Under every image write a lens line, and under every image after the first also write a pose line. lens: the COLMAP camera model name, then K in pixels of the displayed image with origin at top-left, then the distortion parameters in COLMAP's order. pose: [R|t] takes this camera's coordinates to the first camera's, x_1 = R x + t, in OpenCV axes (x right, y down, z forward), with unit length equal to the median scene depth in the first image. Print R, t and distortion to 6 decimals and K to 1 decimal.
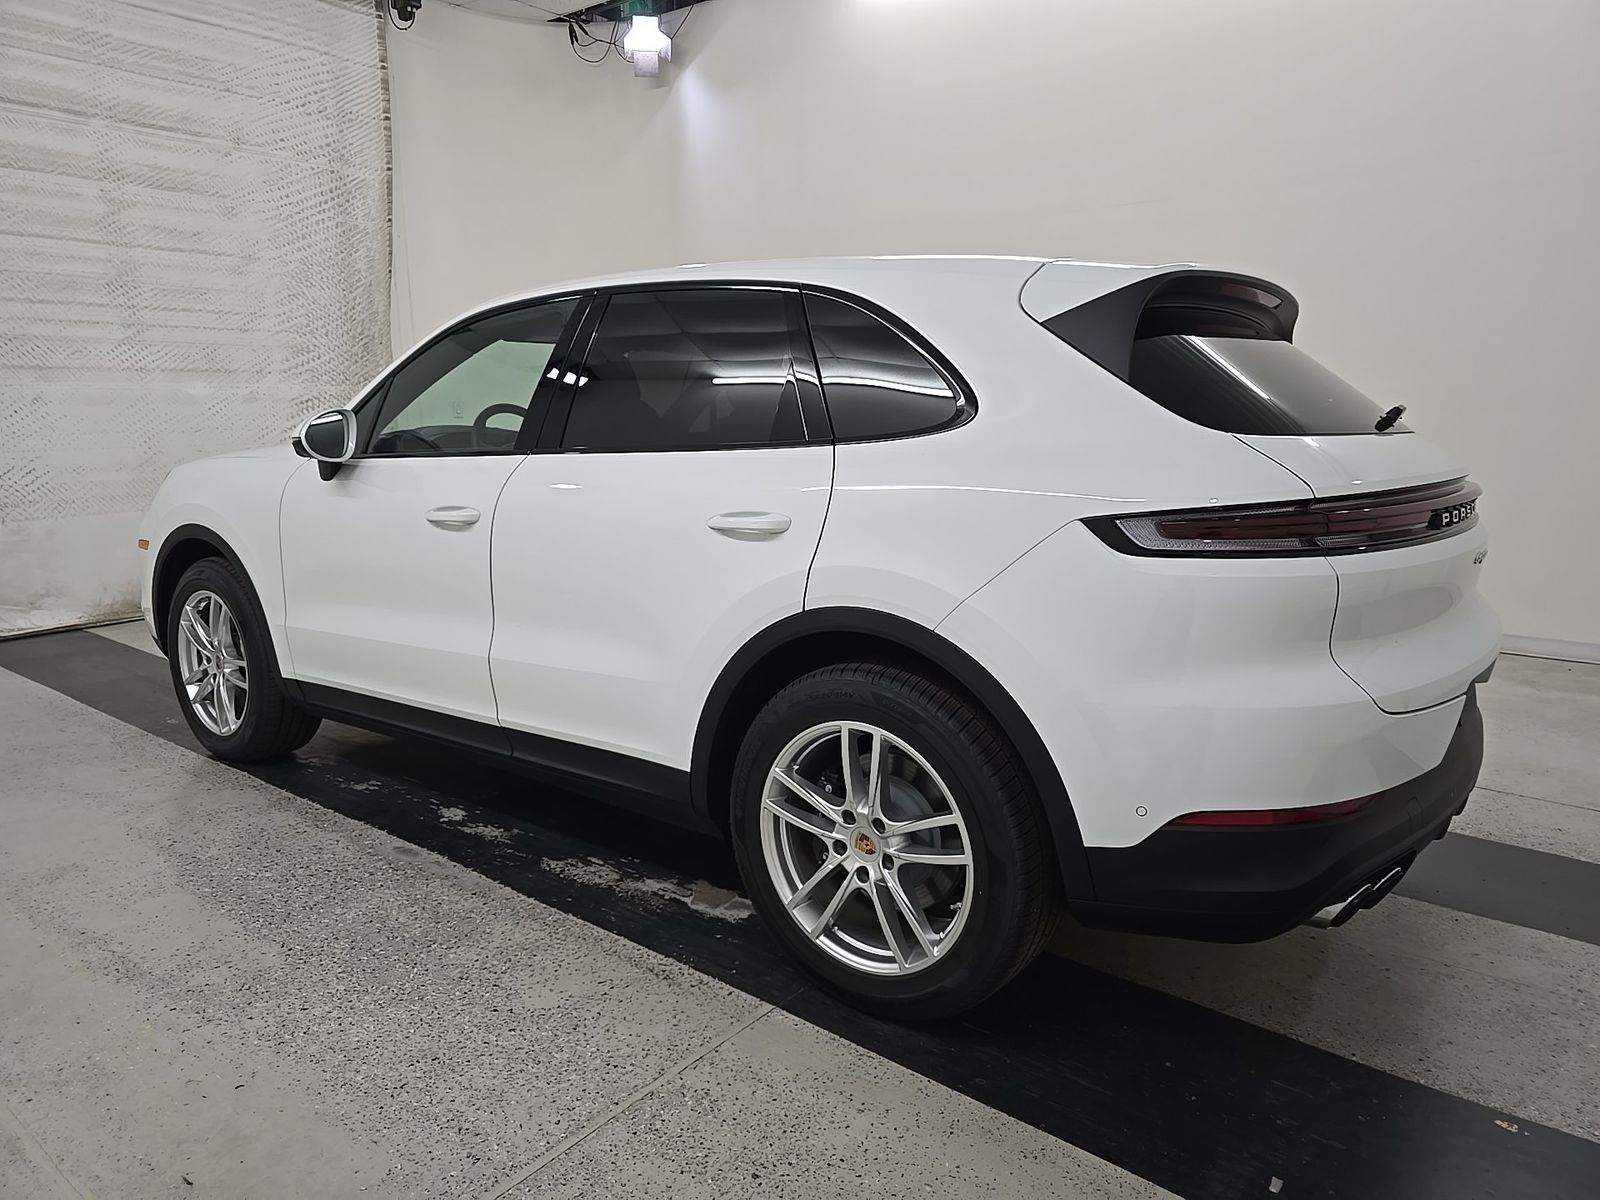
lens RADIAL K [[1075.4, 0, 825.6], [0, 1075.4, 634.1], [0, 0, 1]] dist [-0.002621, -0.003276]
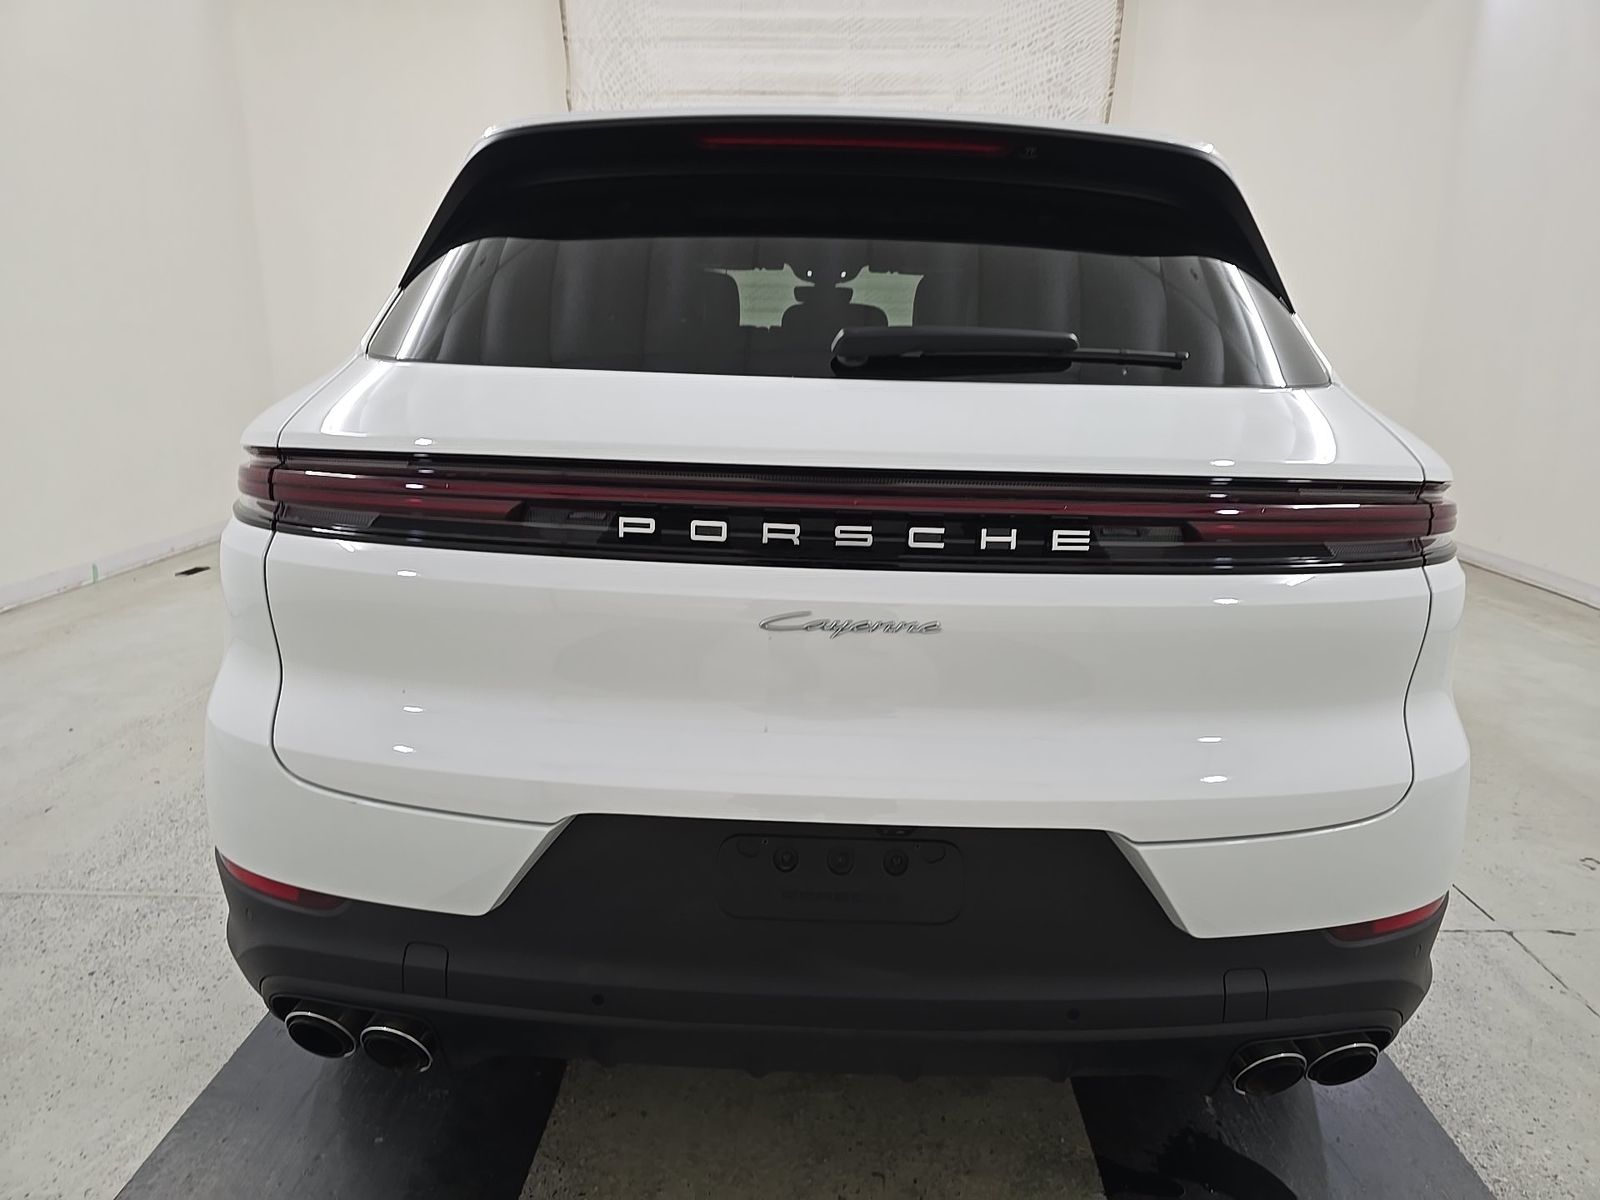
lens RADIAL K [[1088.3, 0, 797.7], [0, 1088.3, 600.5], [0, 0, 1]] dist [0.065443, -0.050445]
pose [[0.584942, 0.198432, -0.786427, 0.371107], [-0.184287, 0.976767, 0.109386, -0.049698], [0.789862, 0.080944, 0.607920, 0.246185]]
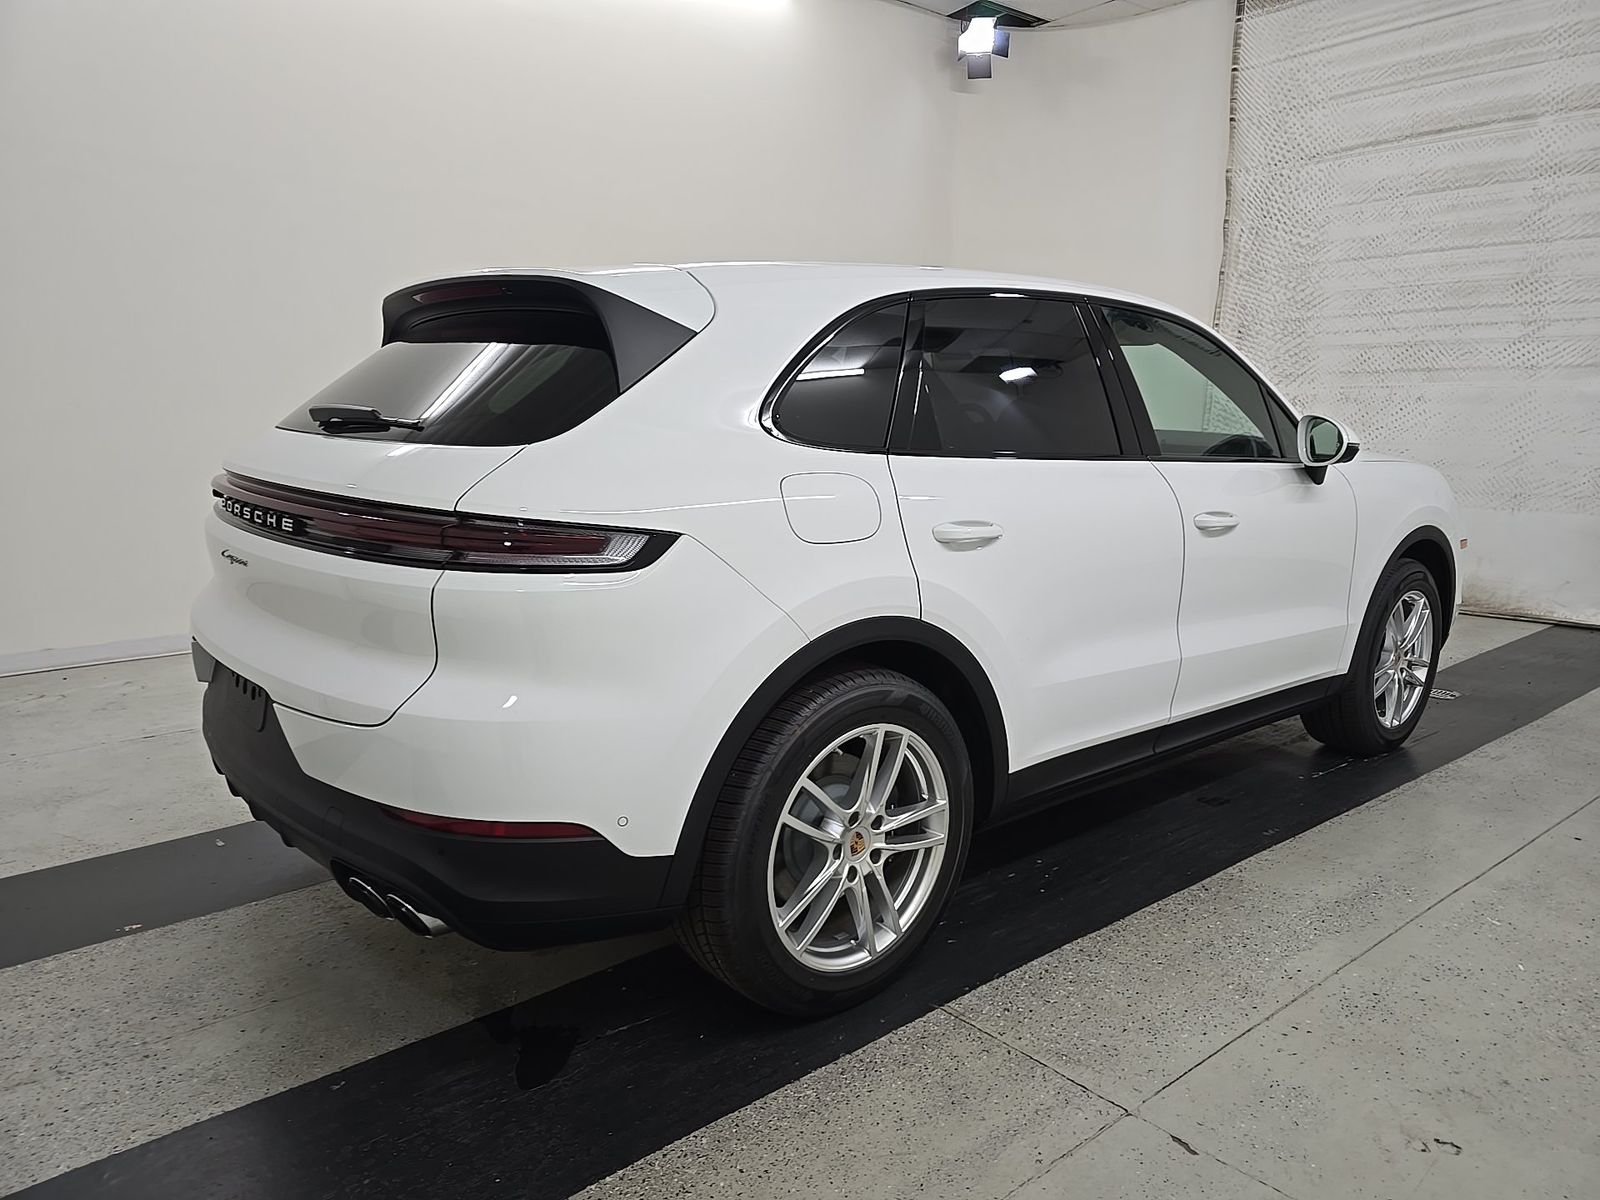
lens RADIAL K [[1060.4, 0, 806.5], [0, 1060.4, 656.2], [0, 0, 1]] dist [0.048716, -0.041862]
pose [[-0.212864, 0.227456, -0.950238, 0.527014], [-0.202478, 0.941147, 0.270638, -0.135107], [0.955872, 0.250012, -0.154282, 0.609782]]
